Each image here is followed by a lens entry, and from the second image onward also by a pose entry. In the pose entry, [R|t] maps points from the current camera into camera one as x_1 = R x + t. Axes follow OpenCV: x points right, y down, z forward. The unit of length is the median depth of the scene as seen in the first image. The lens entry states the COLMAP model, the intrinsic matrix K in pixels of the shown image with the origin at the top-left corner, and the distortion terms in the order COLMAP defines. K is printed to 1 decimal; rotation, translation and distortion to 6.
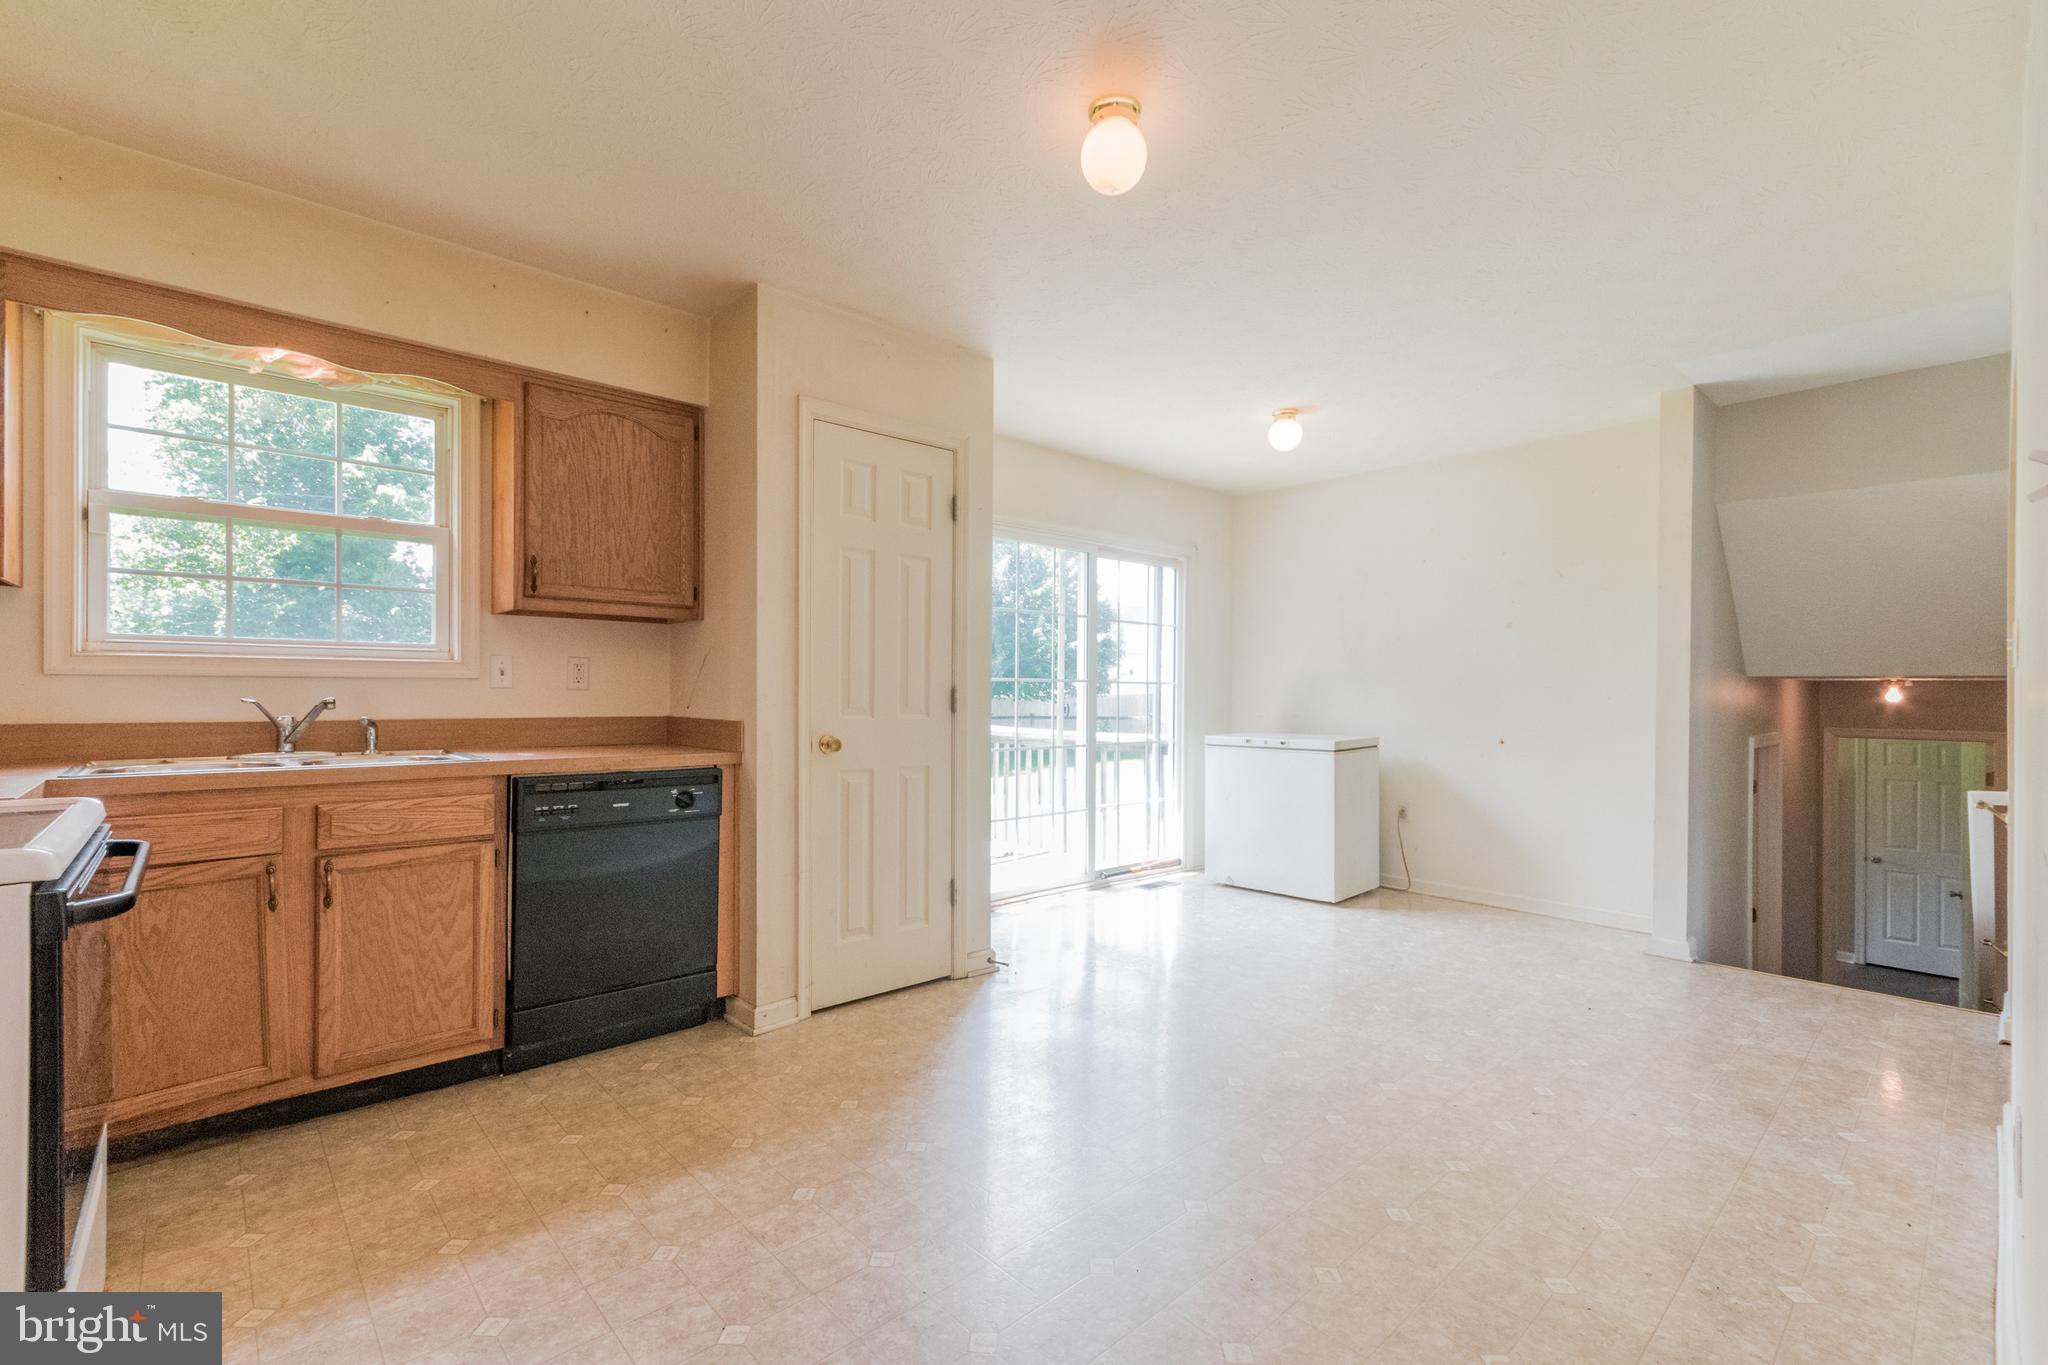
lens RADIAL K [[898.7, 0, 1017.0], [0, 898.7, 692.4], [0, 0, 1]] dist [0.000914, 0.000312]
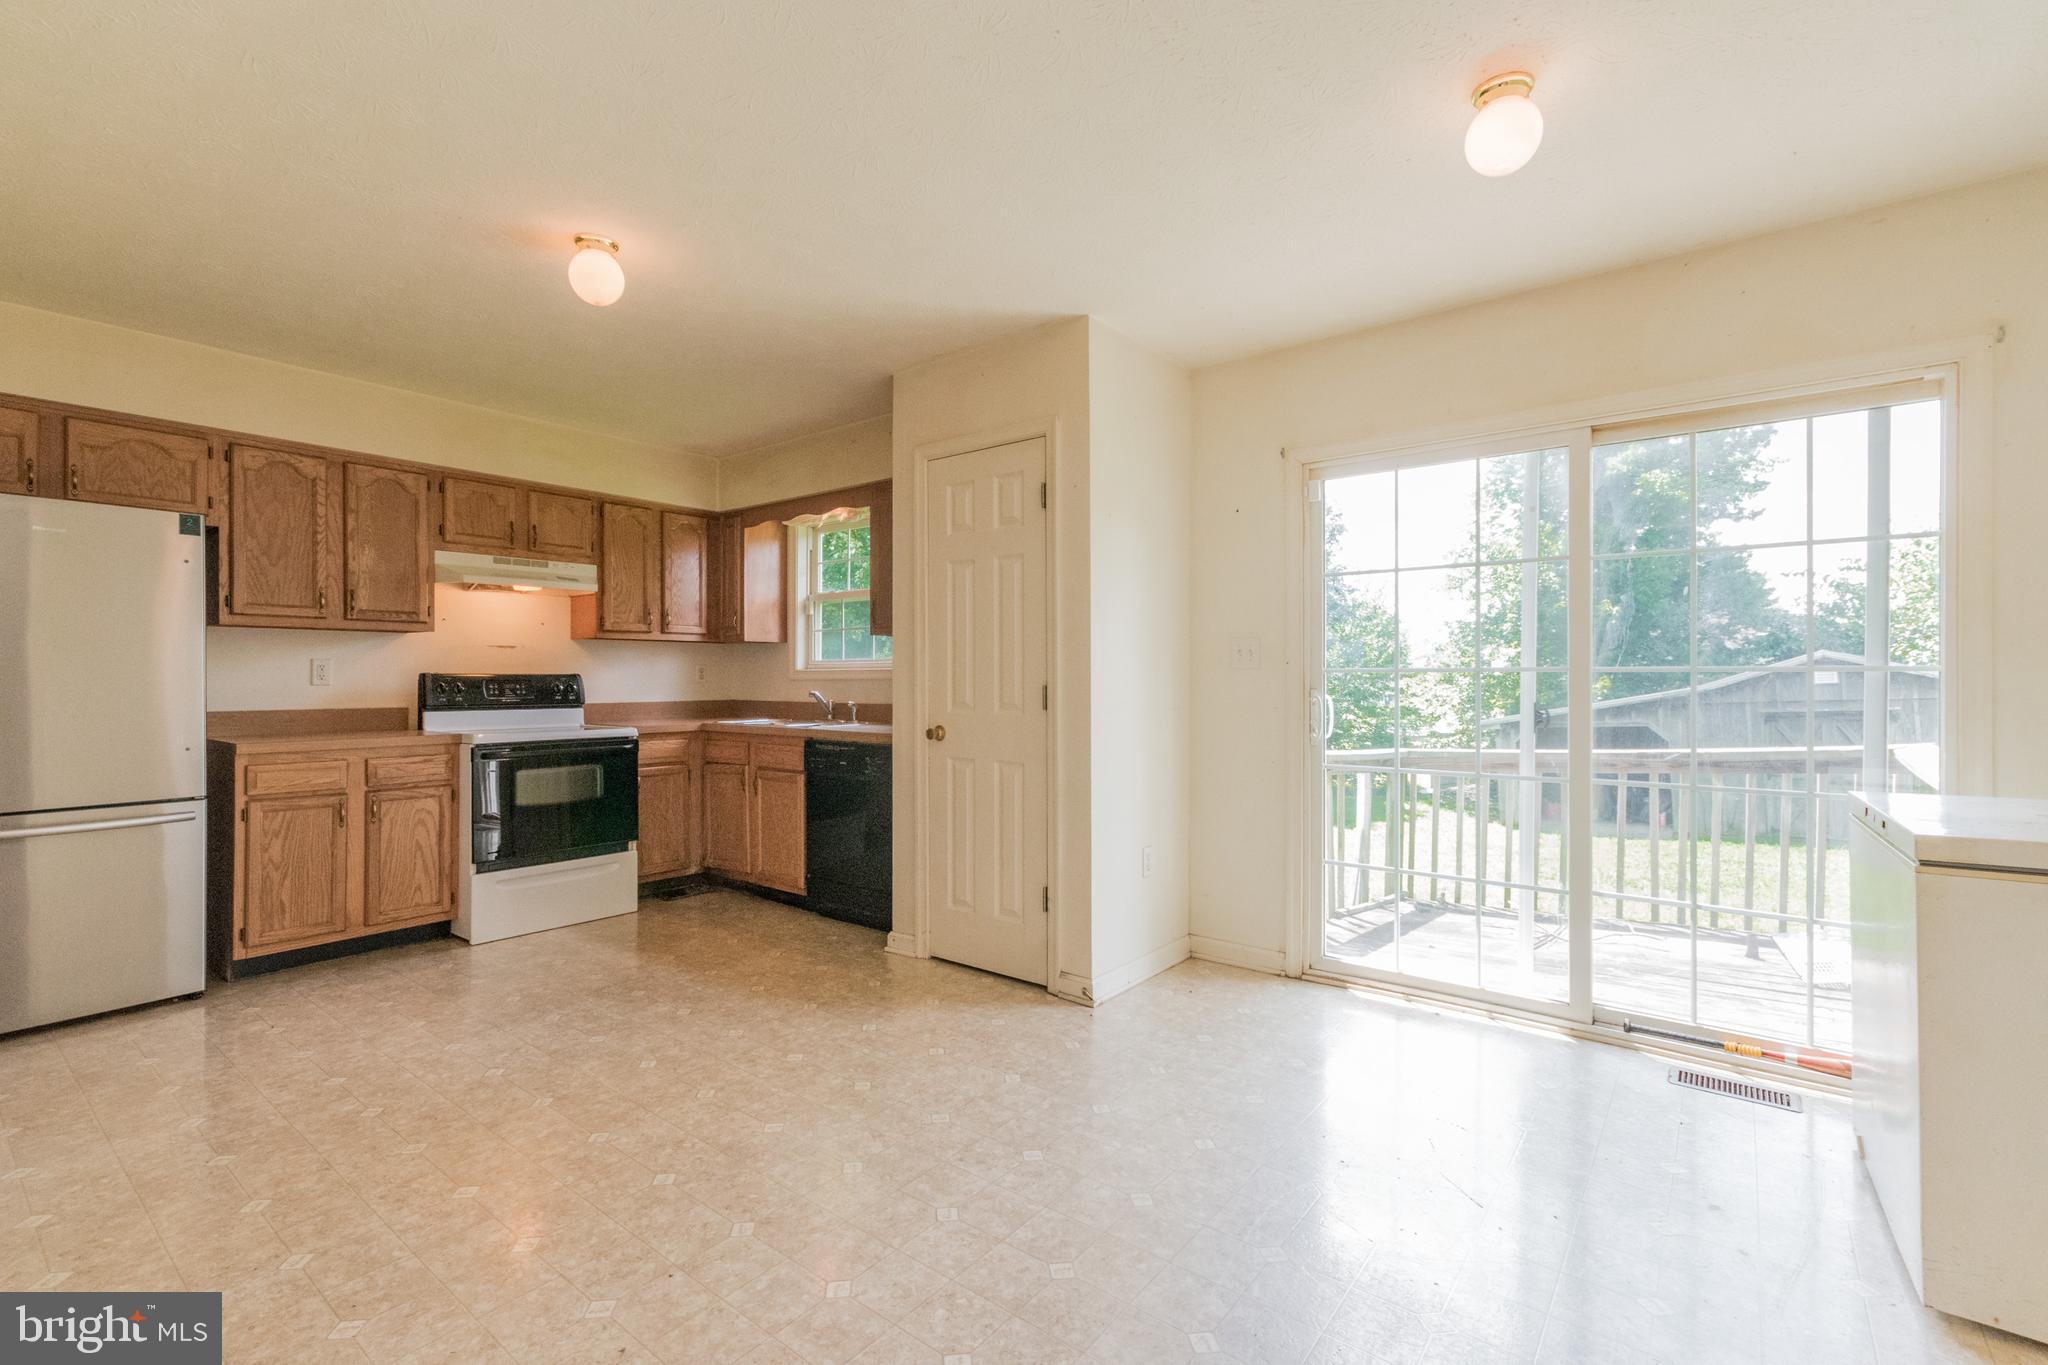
lens RADIAL K [[909.8, 0, 1003.5], [0, 909.8, 680.1], [0, 0, 1]] dist [0.000255, 0.000471]
pose [[0.155715, -0.008851, -0.987762, 1.171760], [-0.003323, 0.999950, -0.009484, 0.000441], [0.987797, 0.004759, 0.155677, 1.080952]]
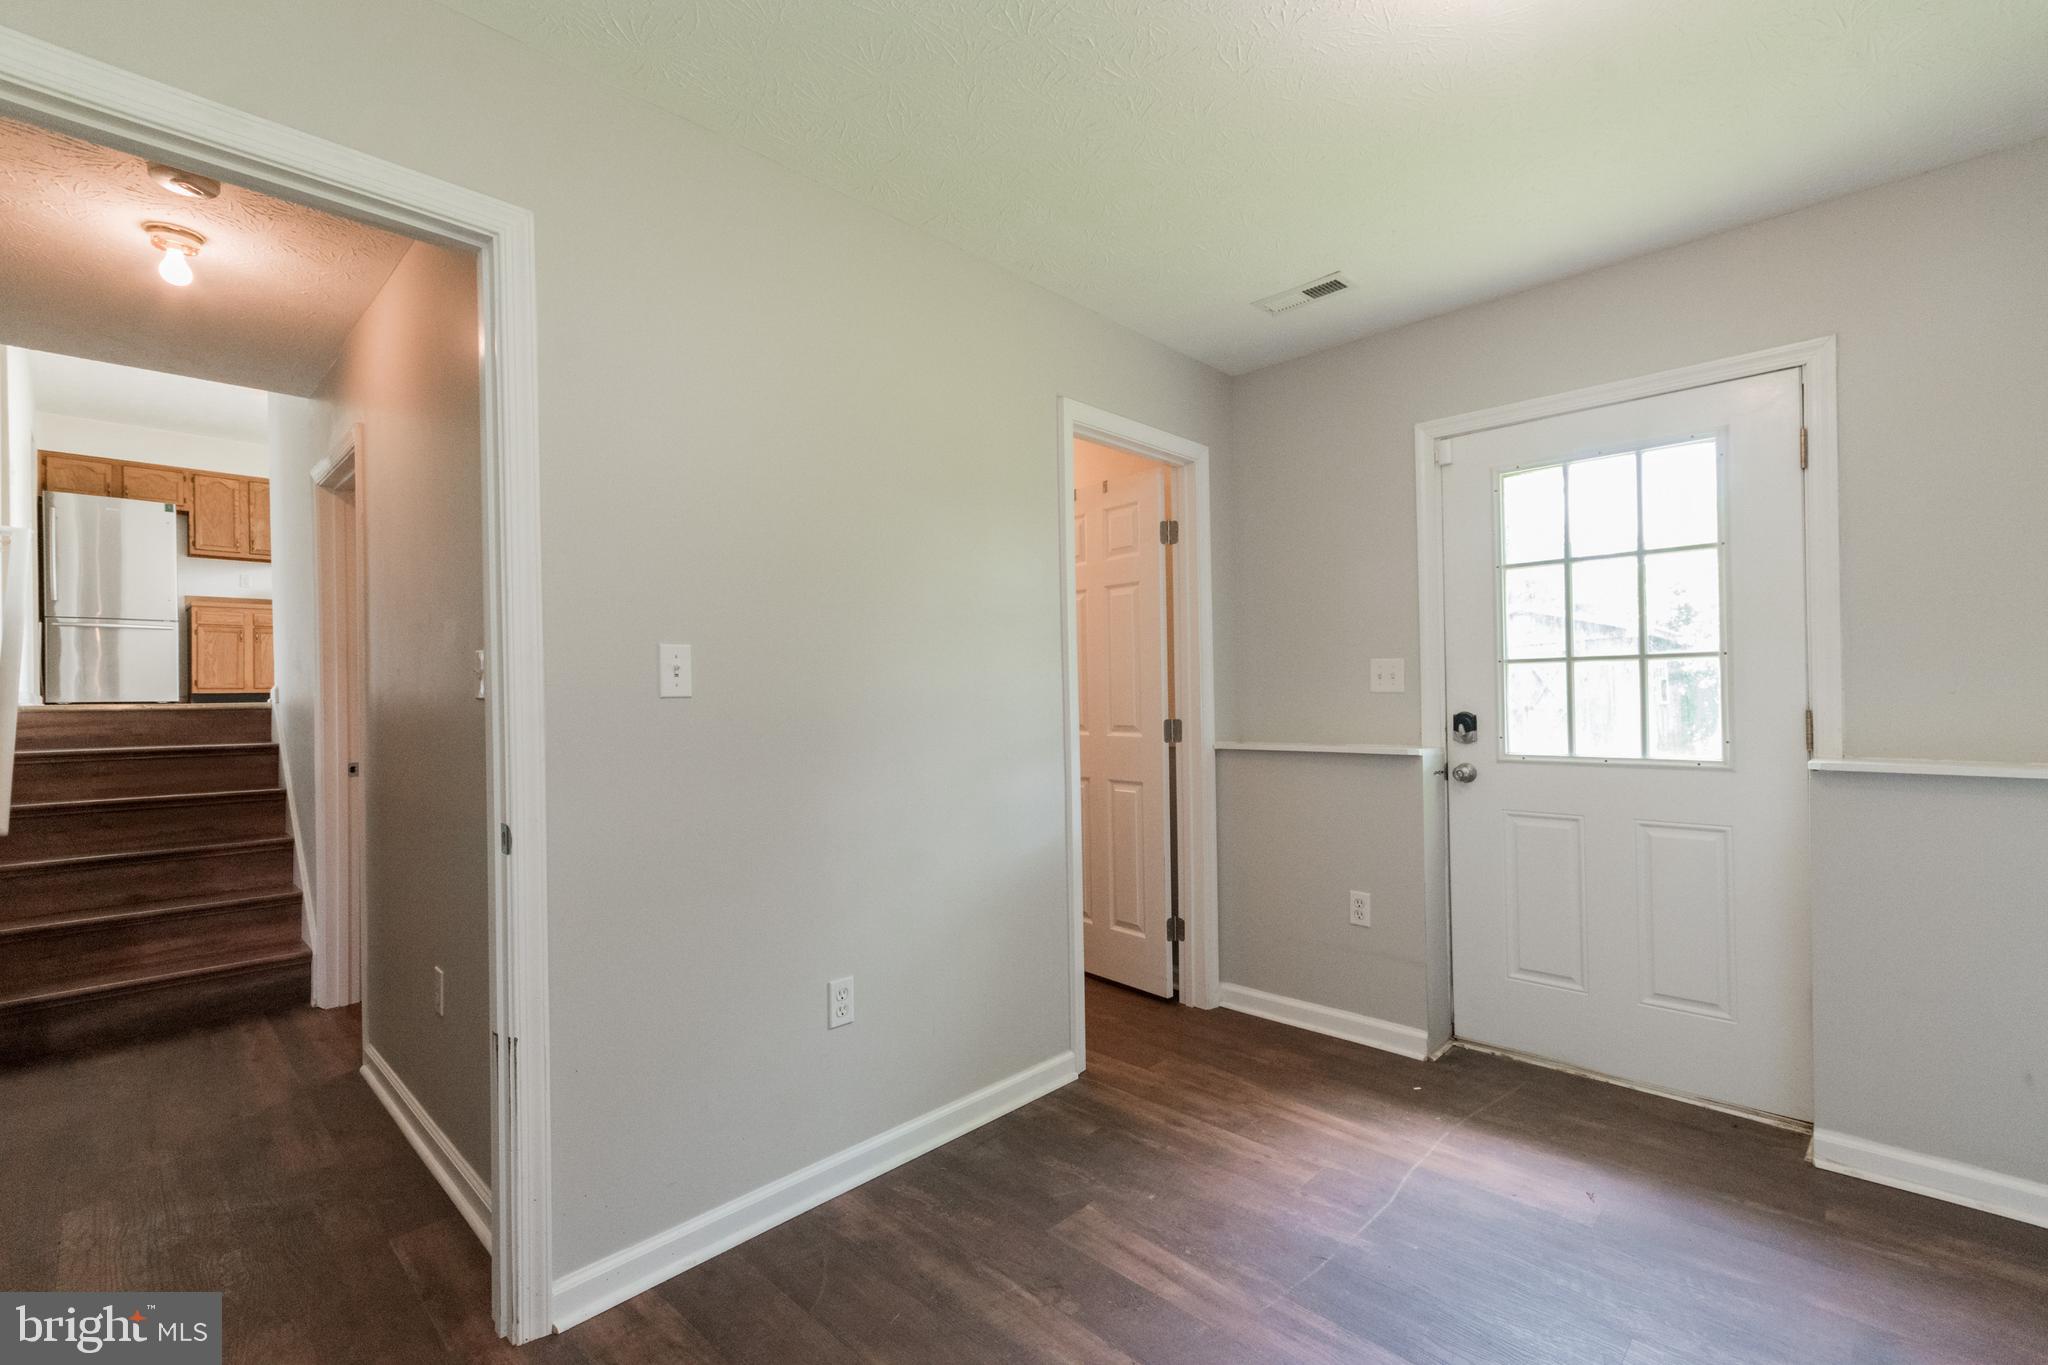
lens RADIAL K [[898.7, 0, 1017.0], [0, 898.7, 692.4], [0, 0, 1]] dist [0.000914, 0.000312]
pose [[0.064138, -0.014910, -0.997830, 2.948118], [0.011529, 0.999833, -0.014199, 0.474205], [0.997874, -0.010594, 0.064299, 2.810804]]
